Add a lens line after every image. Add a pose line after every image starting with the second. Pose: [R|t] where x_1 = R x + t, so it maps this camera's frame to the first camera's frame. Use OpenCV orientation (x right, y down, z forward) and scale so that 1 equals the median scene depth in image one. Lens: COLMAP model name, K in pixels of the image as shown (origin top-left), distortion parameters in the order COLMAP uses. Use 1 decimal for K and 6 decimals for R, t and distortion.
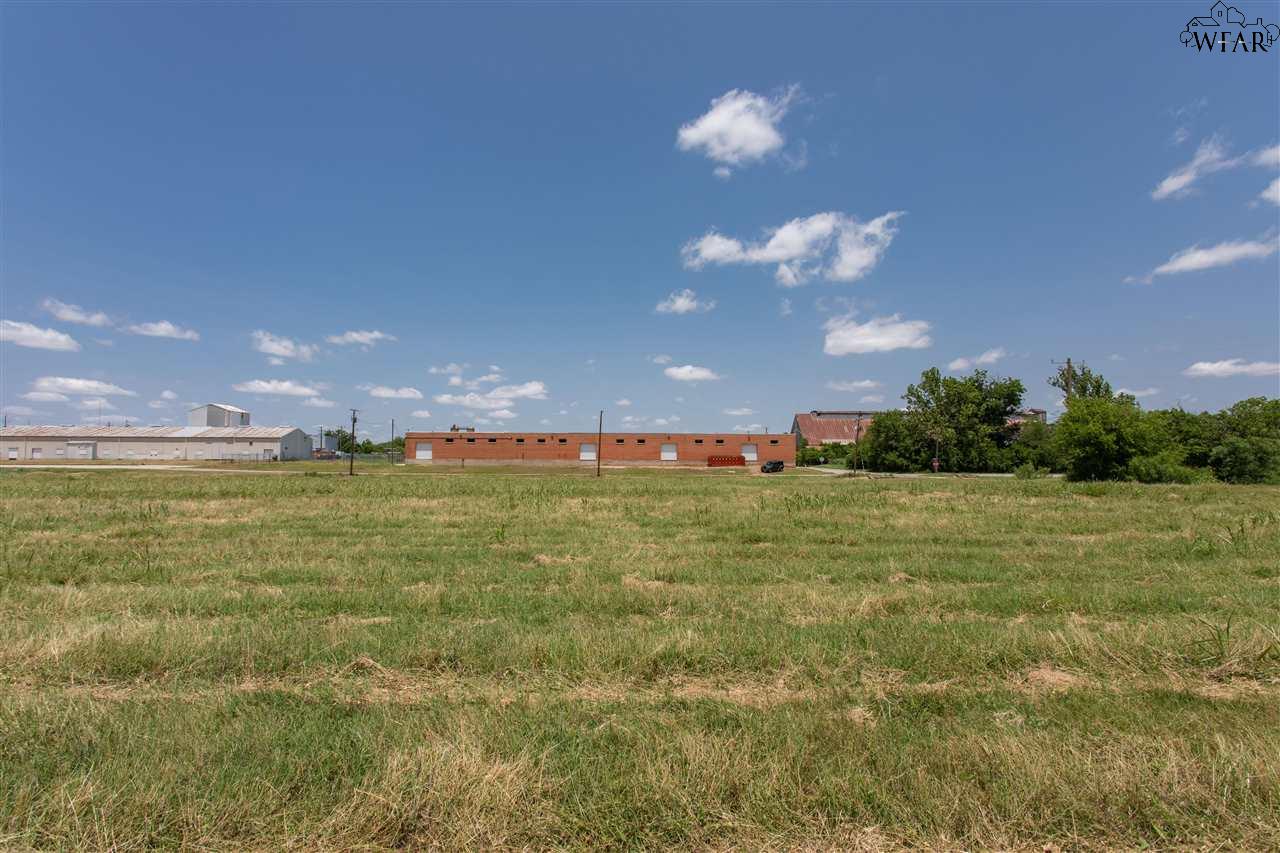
lens RADIAL K [[630.0, 0, 640.1], [0, 630.0, 440.5], [0, 0, 1]] dist [0.001530, 0.000615]
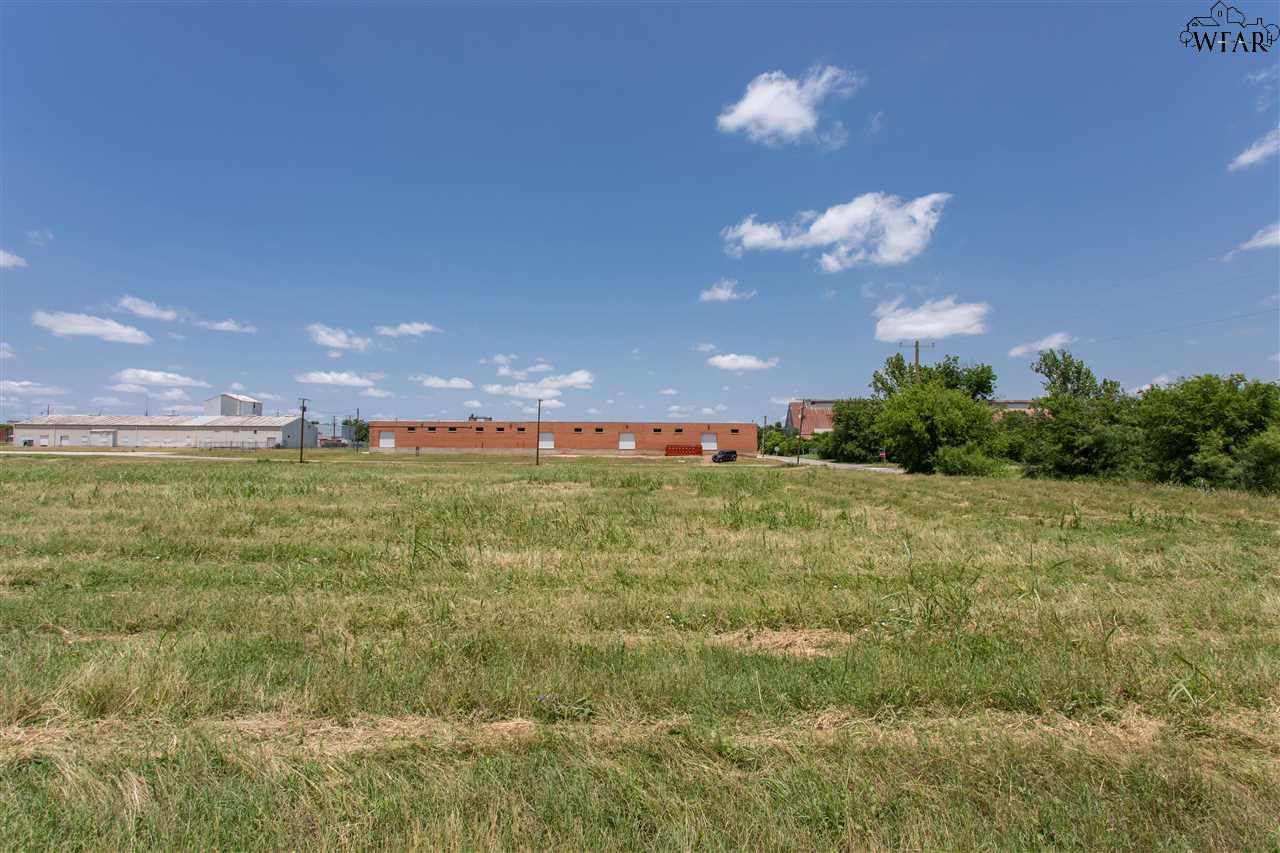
lens RADIAL K [[630.5, 0, 637.6], [0, 630.5, 436.2], [0, 0, 1]] dist [0.000317, 0.000115]
pose [[0.996823, 0.002510, -0.079609, 0.139100], [-0.001705, 0.999947, 0.010183, 0.000521], [0.079630, -0.010015, 0.996774, 0.014021]]
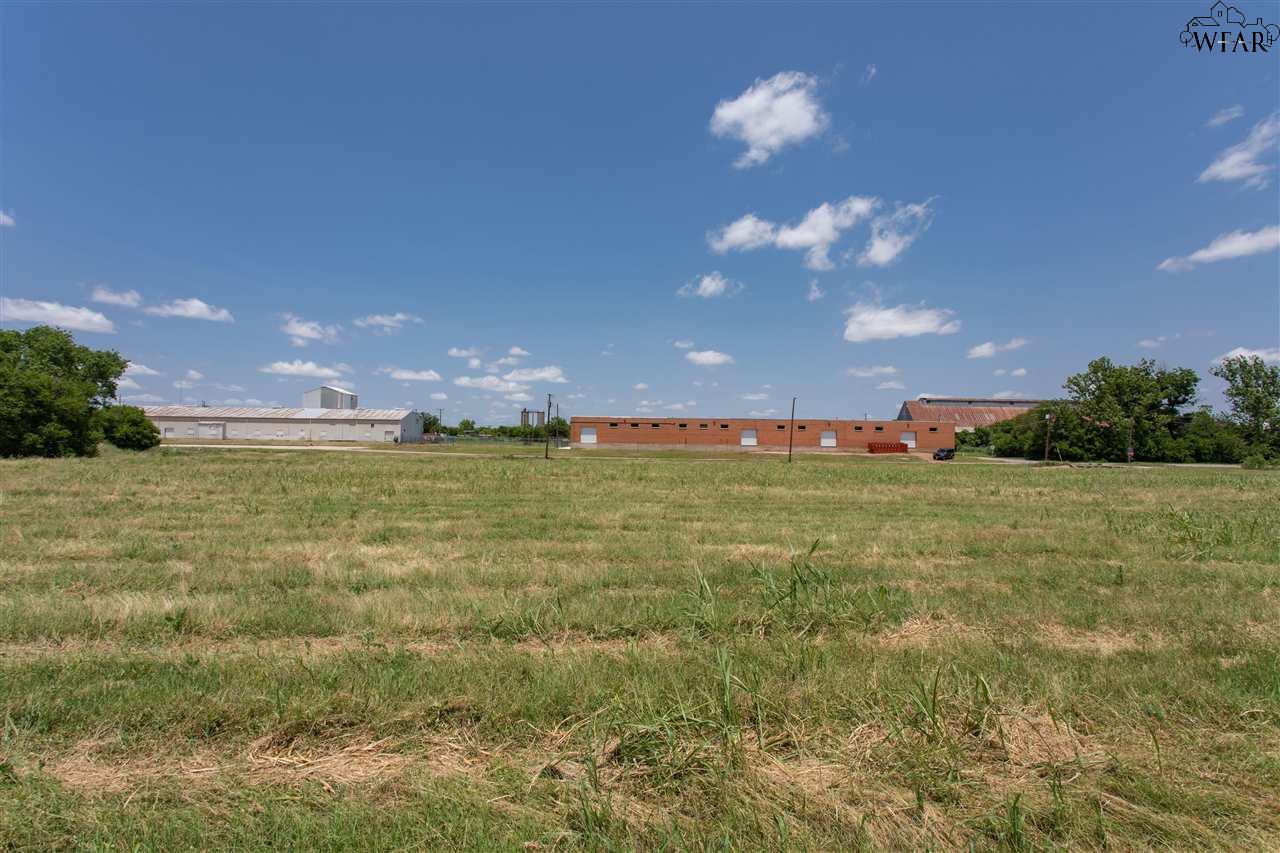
lens RADIAL K [[625.9, 0, 641.5], [0, 625.9, 453.3], [0, 0, 1]] dist [-0.000098, 0.000725]
pose [[0.999775, 0.010405, -0.018478, -0.232957], [-0.009543, 0.998890, 0.046131, -0.001366], [0.018938, -0.045945, 0.998764, -0.010583]]
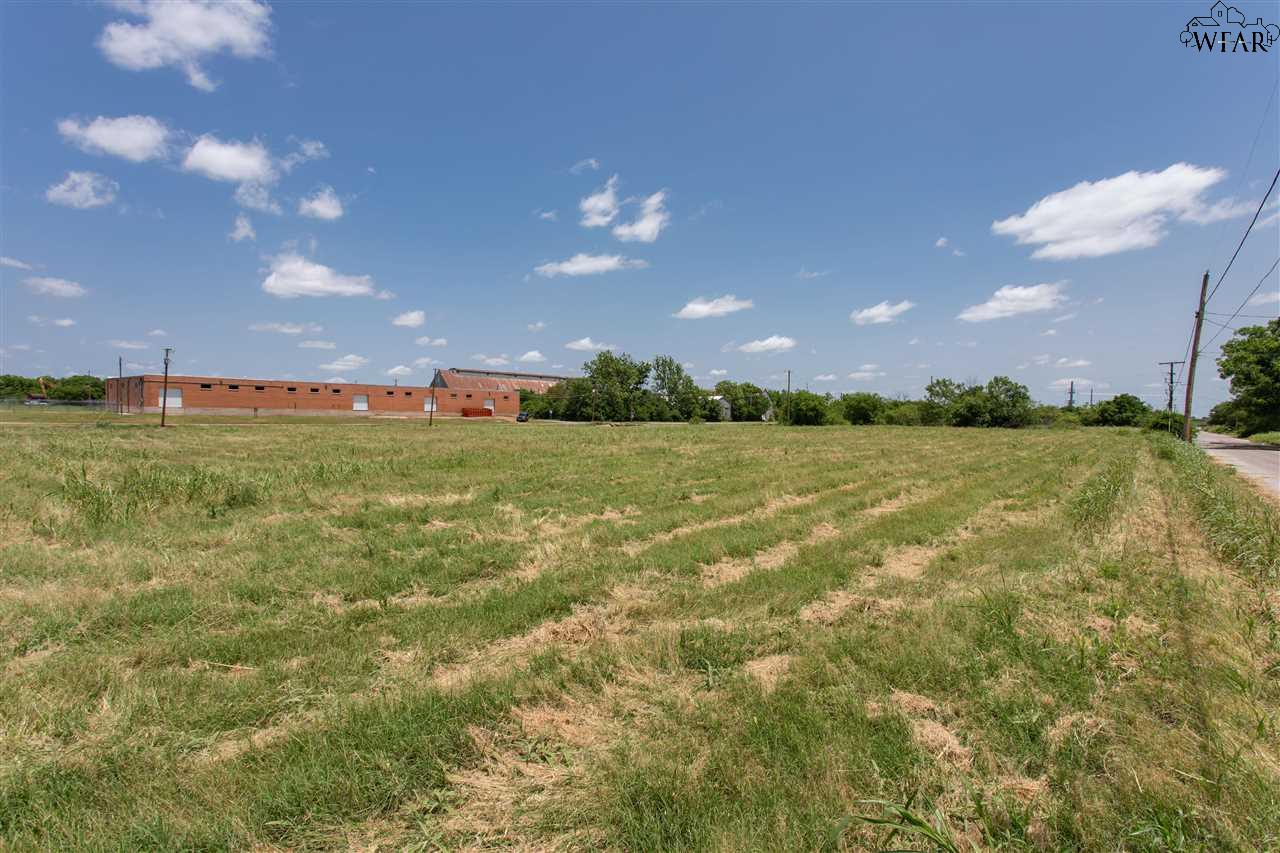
lens RADIAL K [[626.0, 0, 637.7], [0, 626.0, 418.2], [0, 0, 1]] dist [0.003413, 0.000805]
pose [[0.666051, 0.001690, 0.745904, -0.540372], [-0.036245, 0.998889, 0.030103, -0.003783], [-0.745025, -0.047086, 0.665372, -0.029944]]
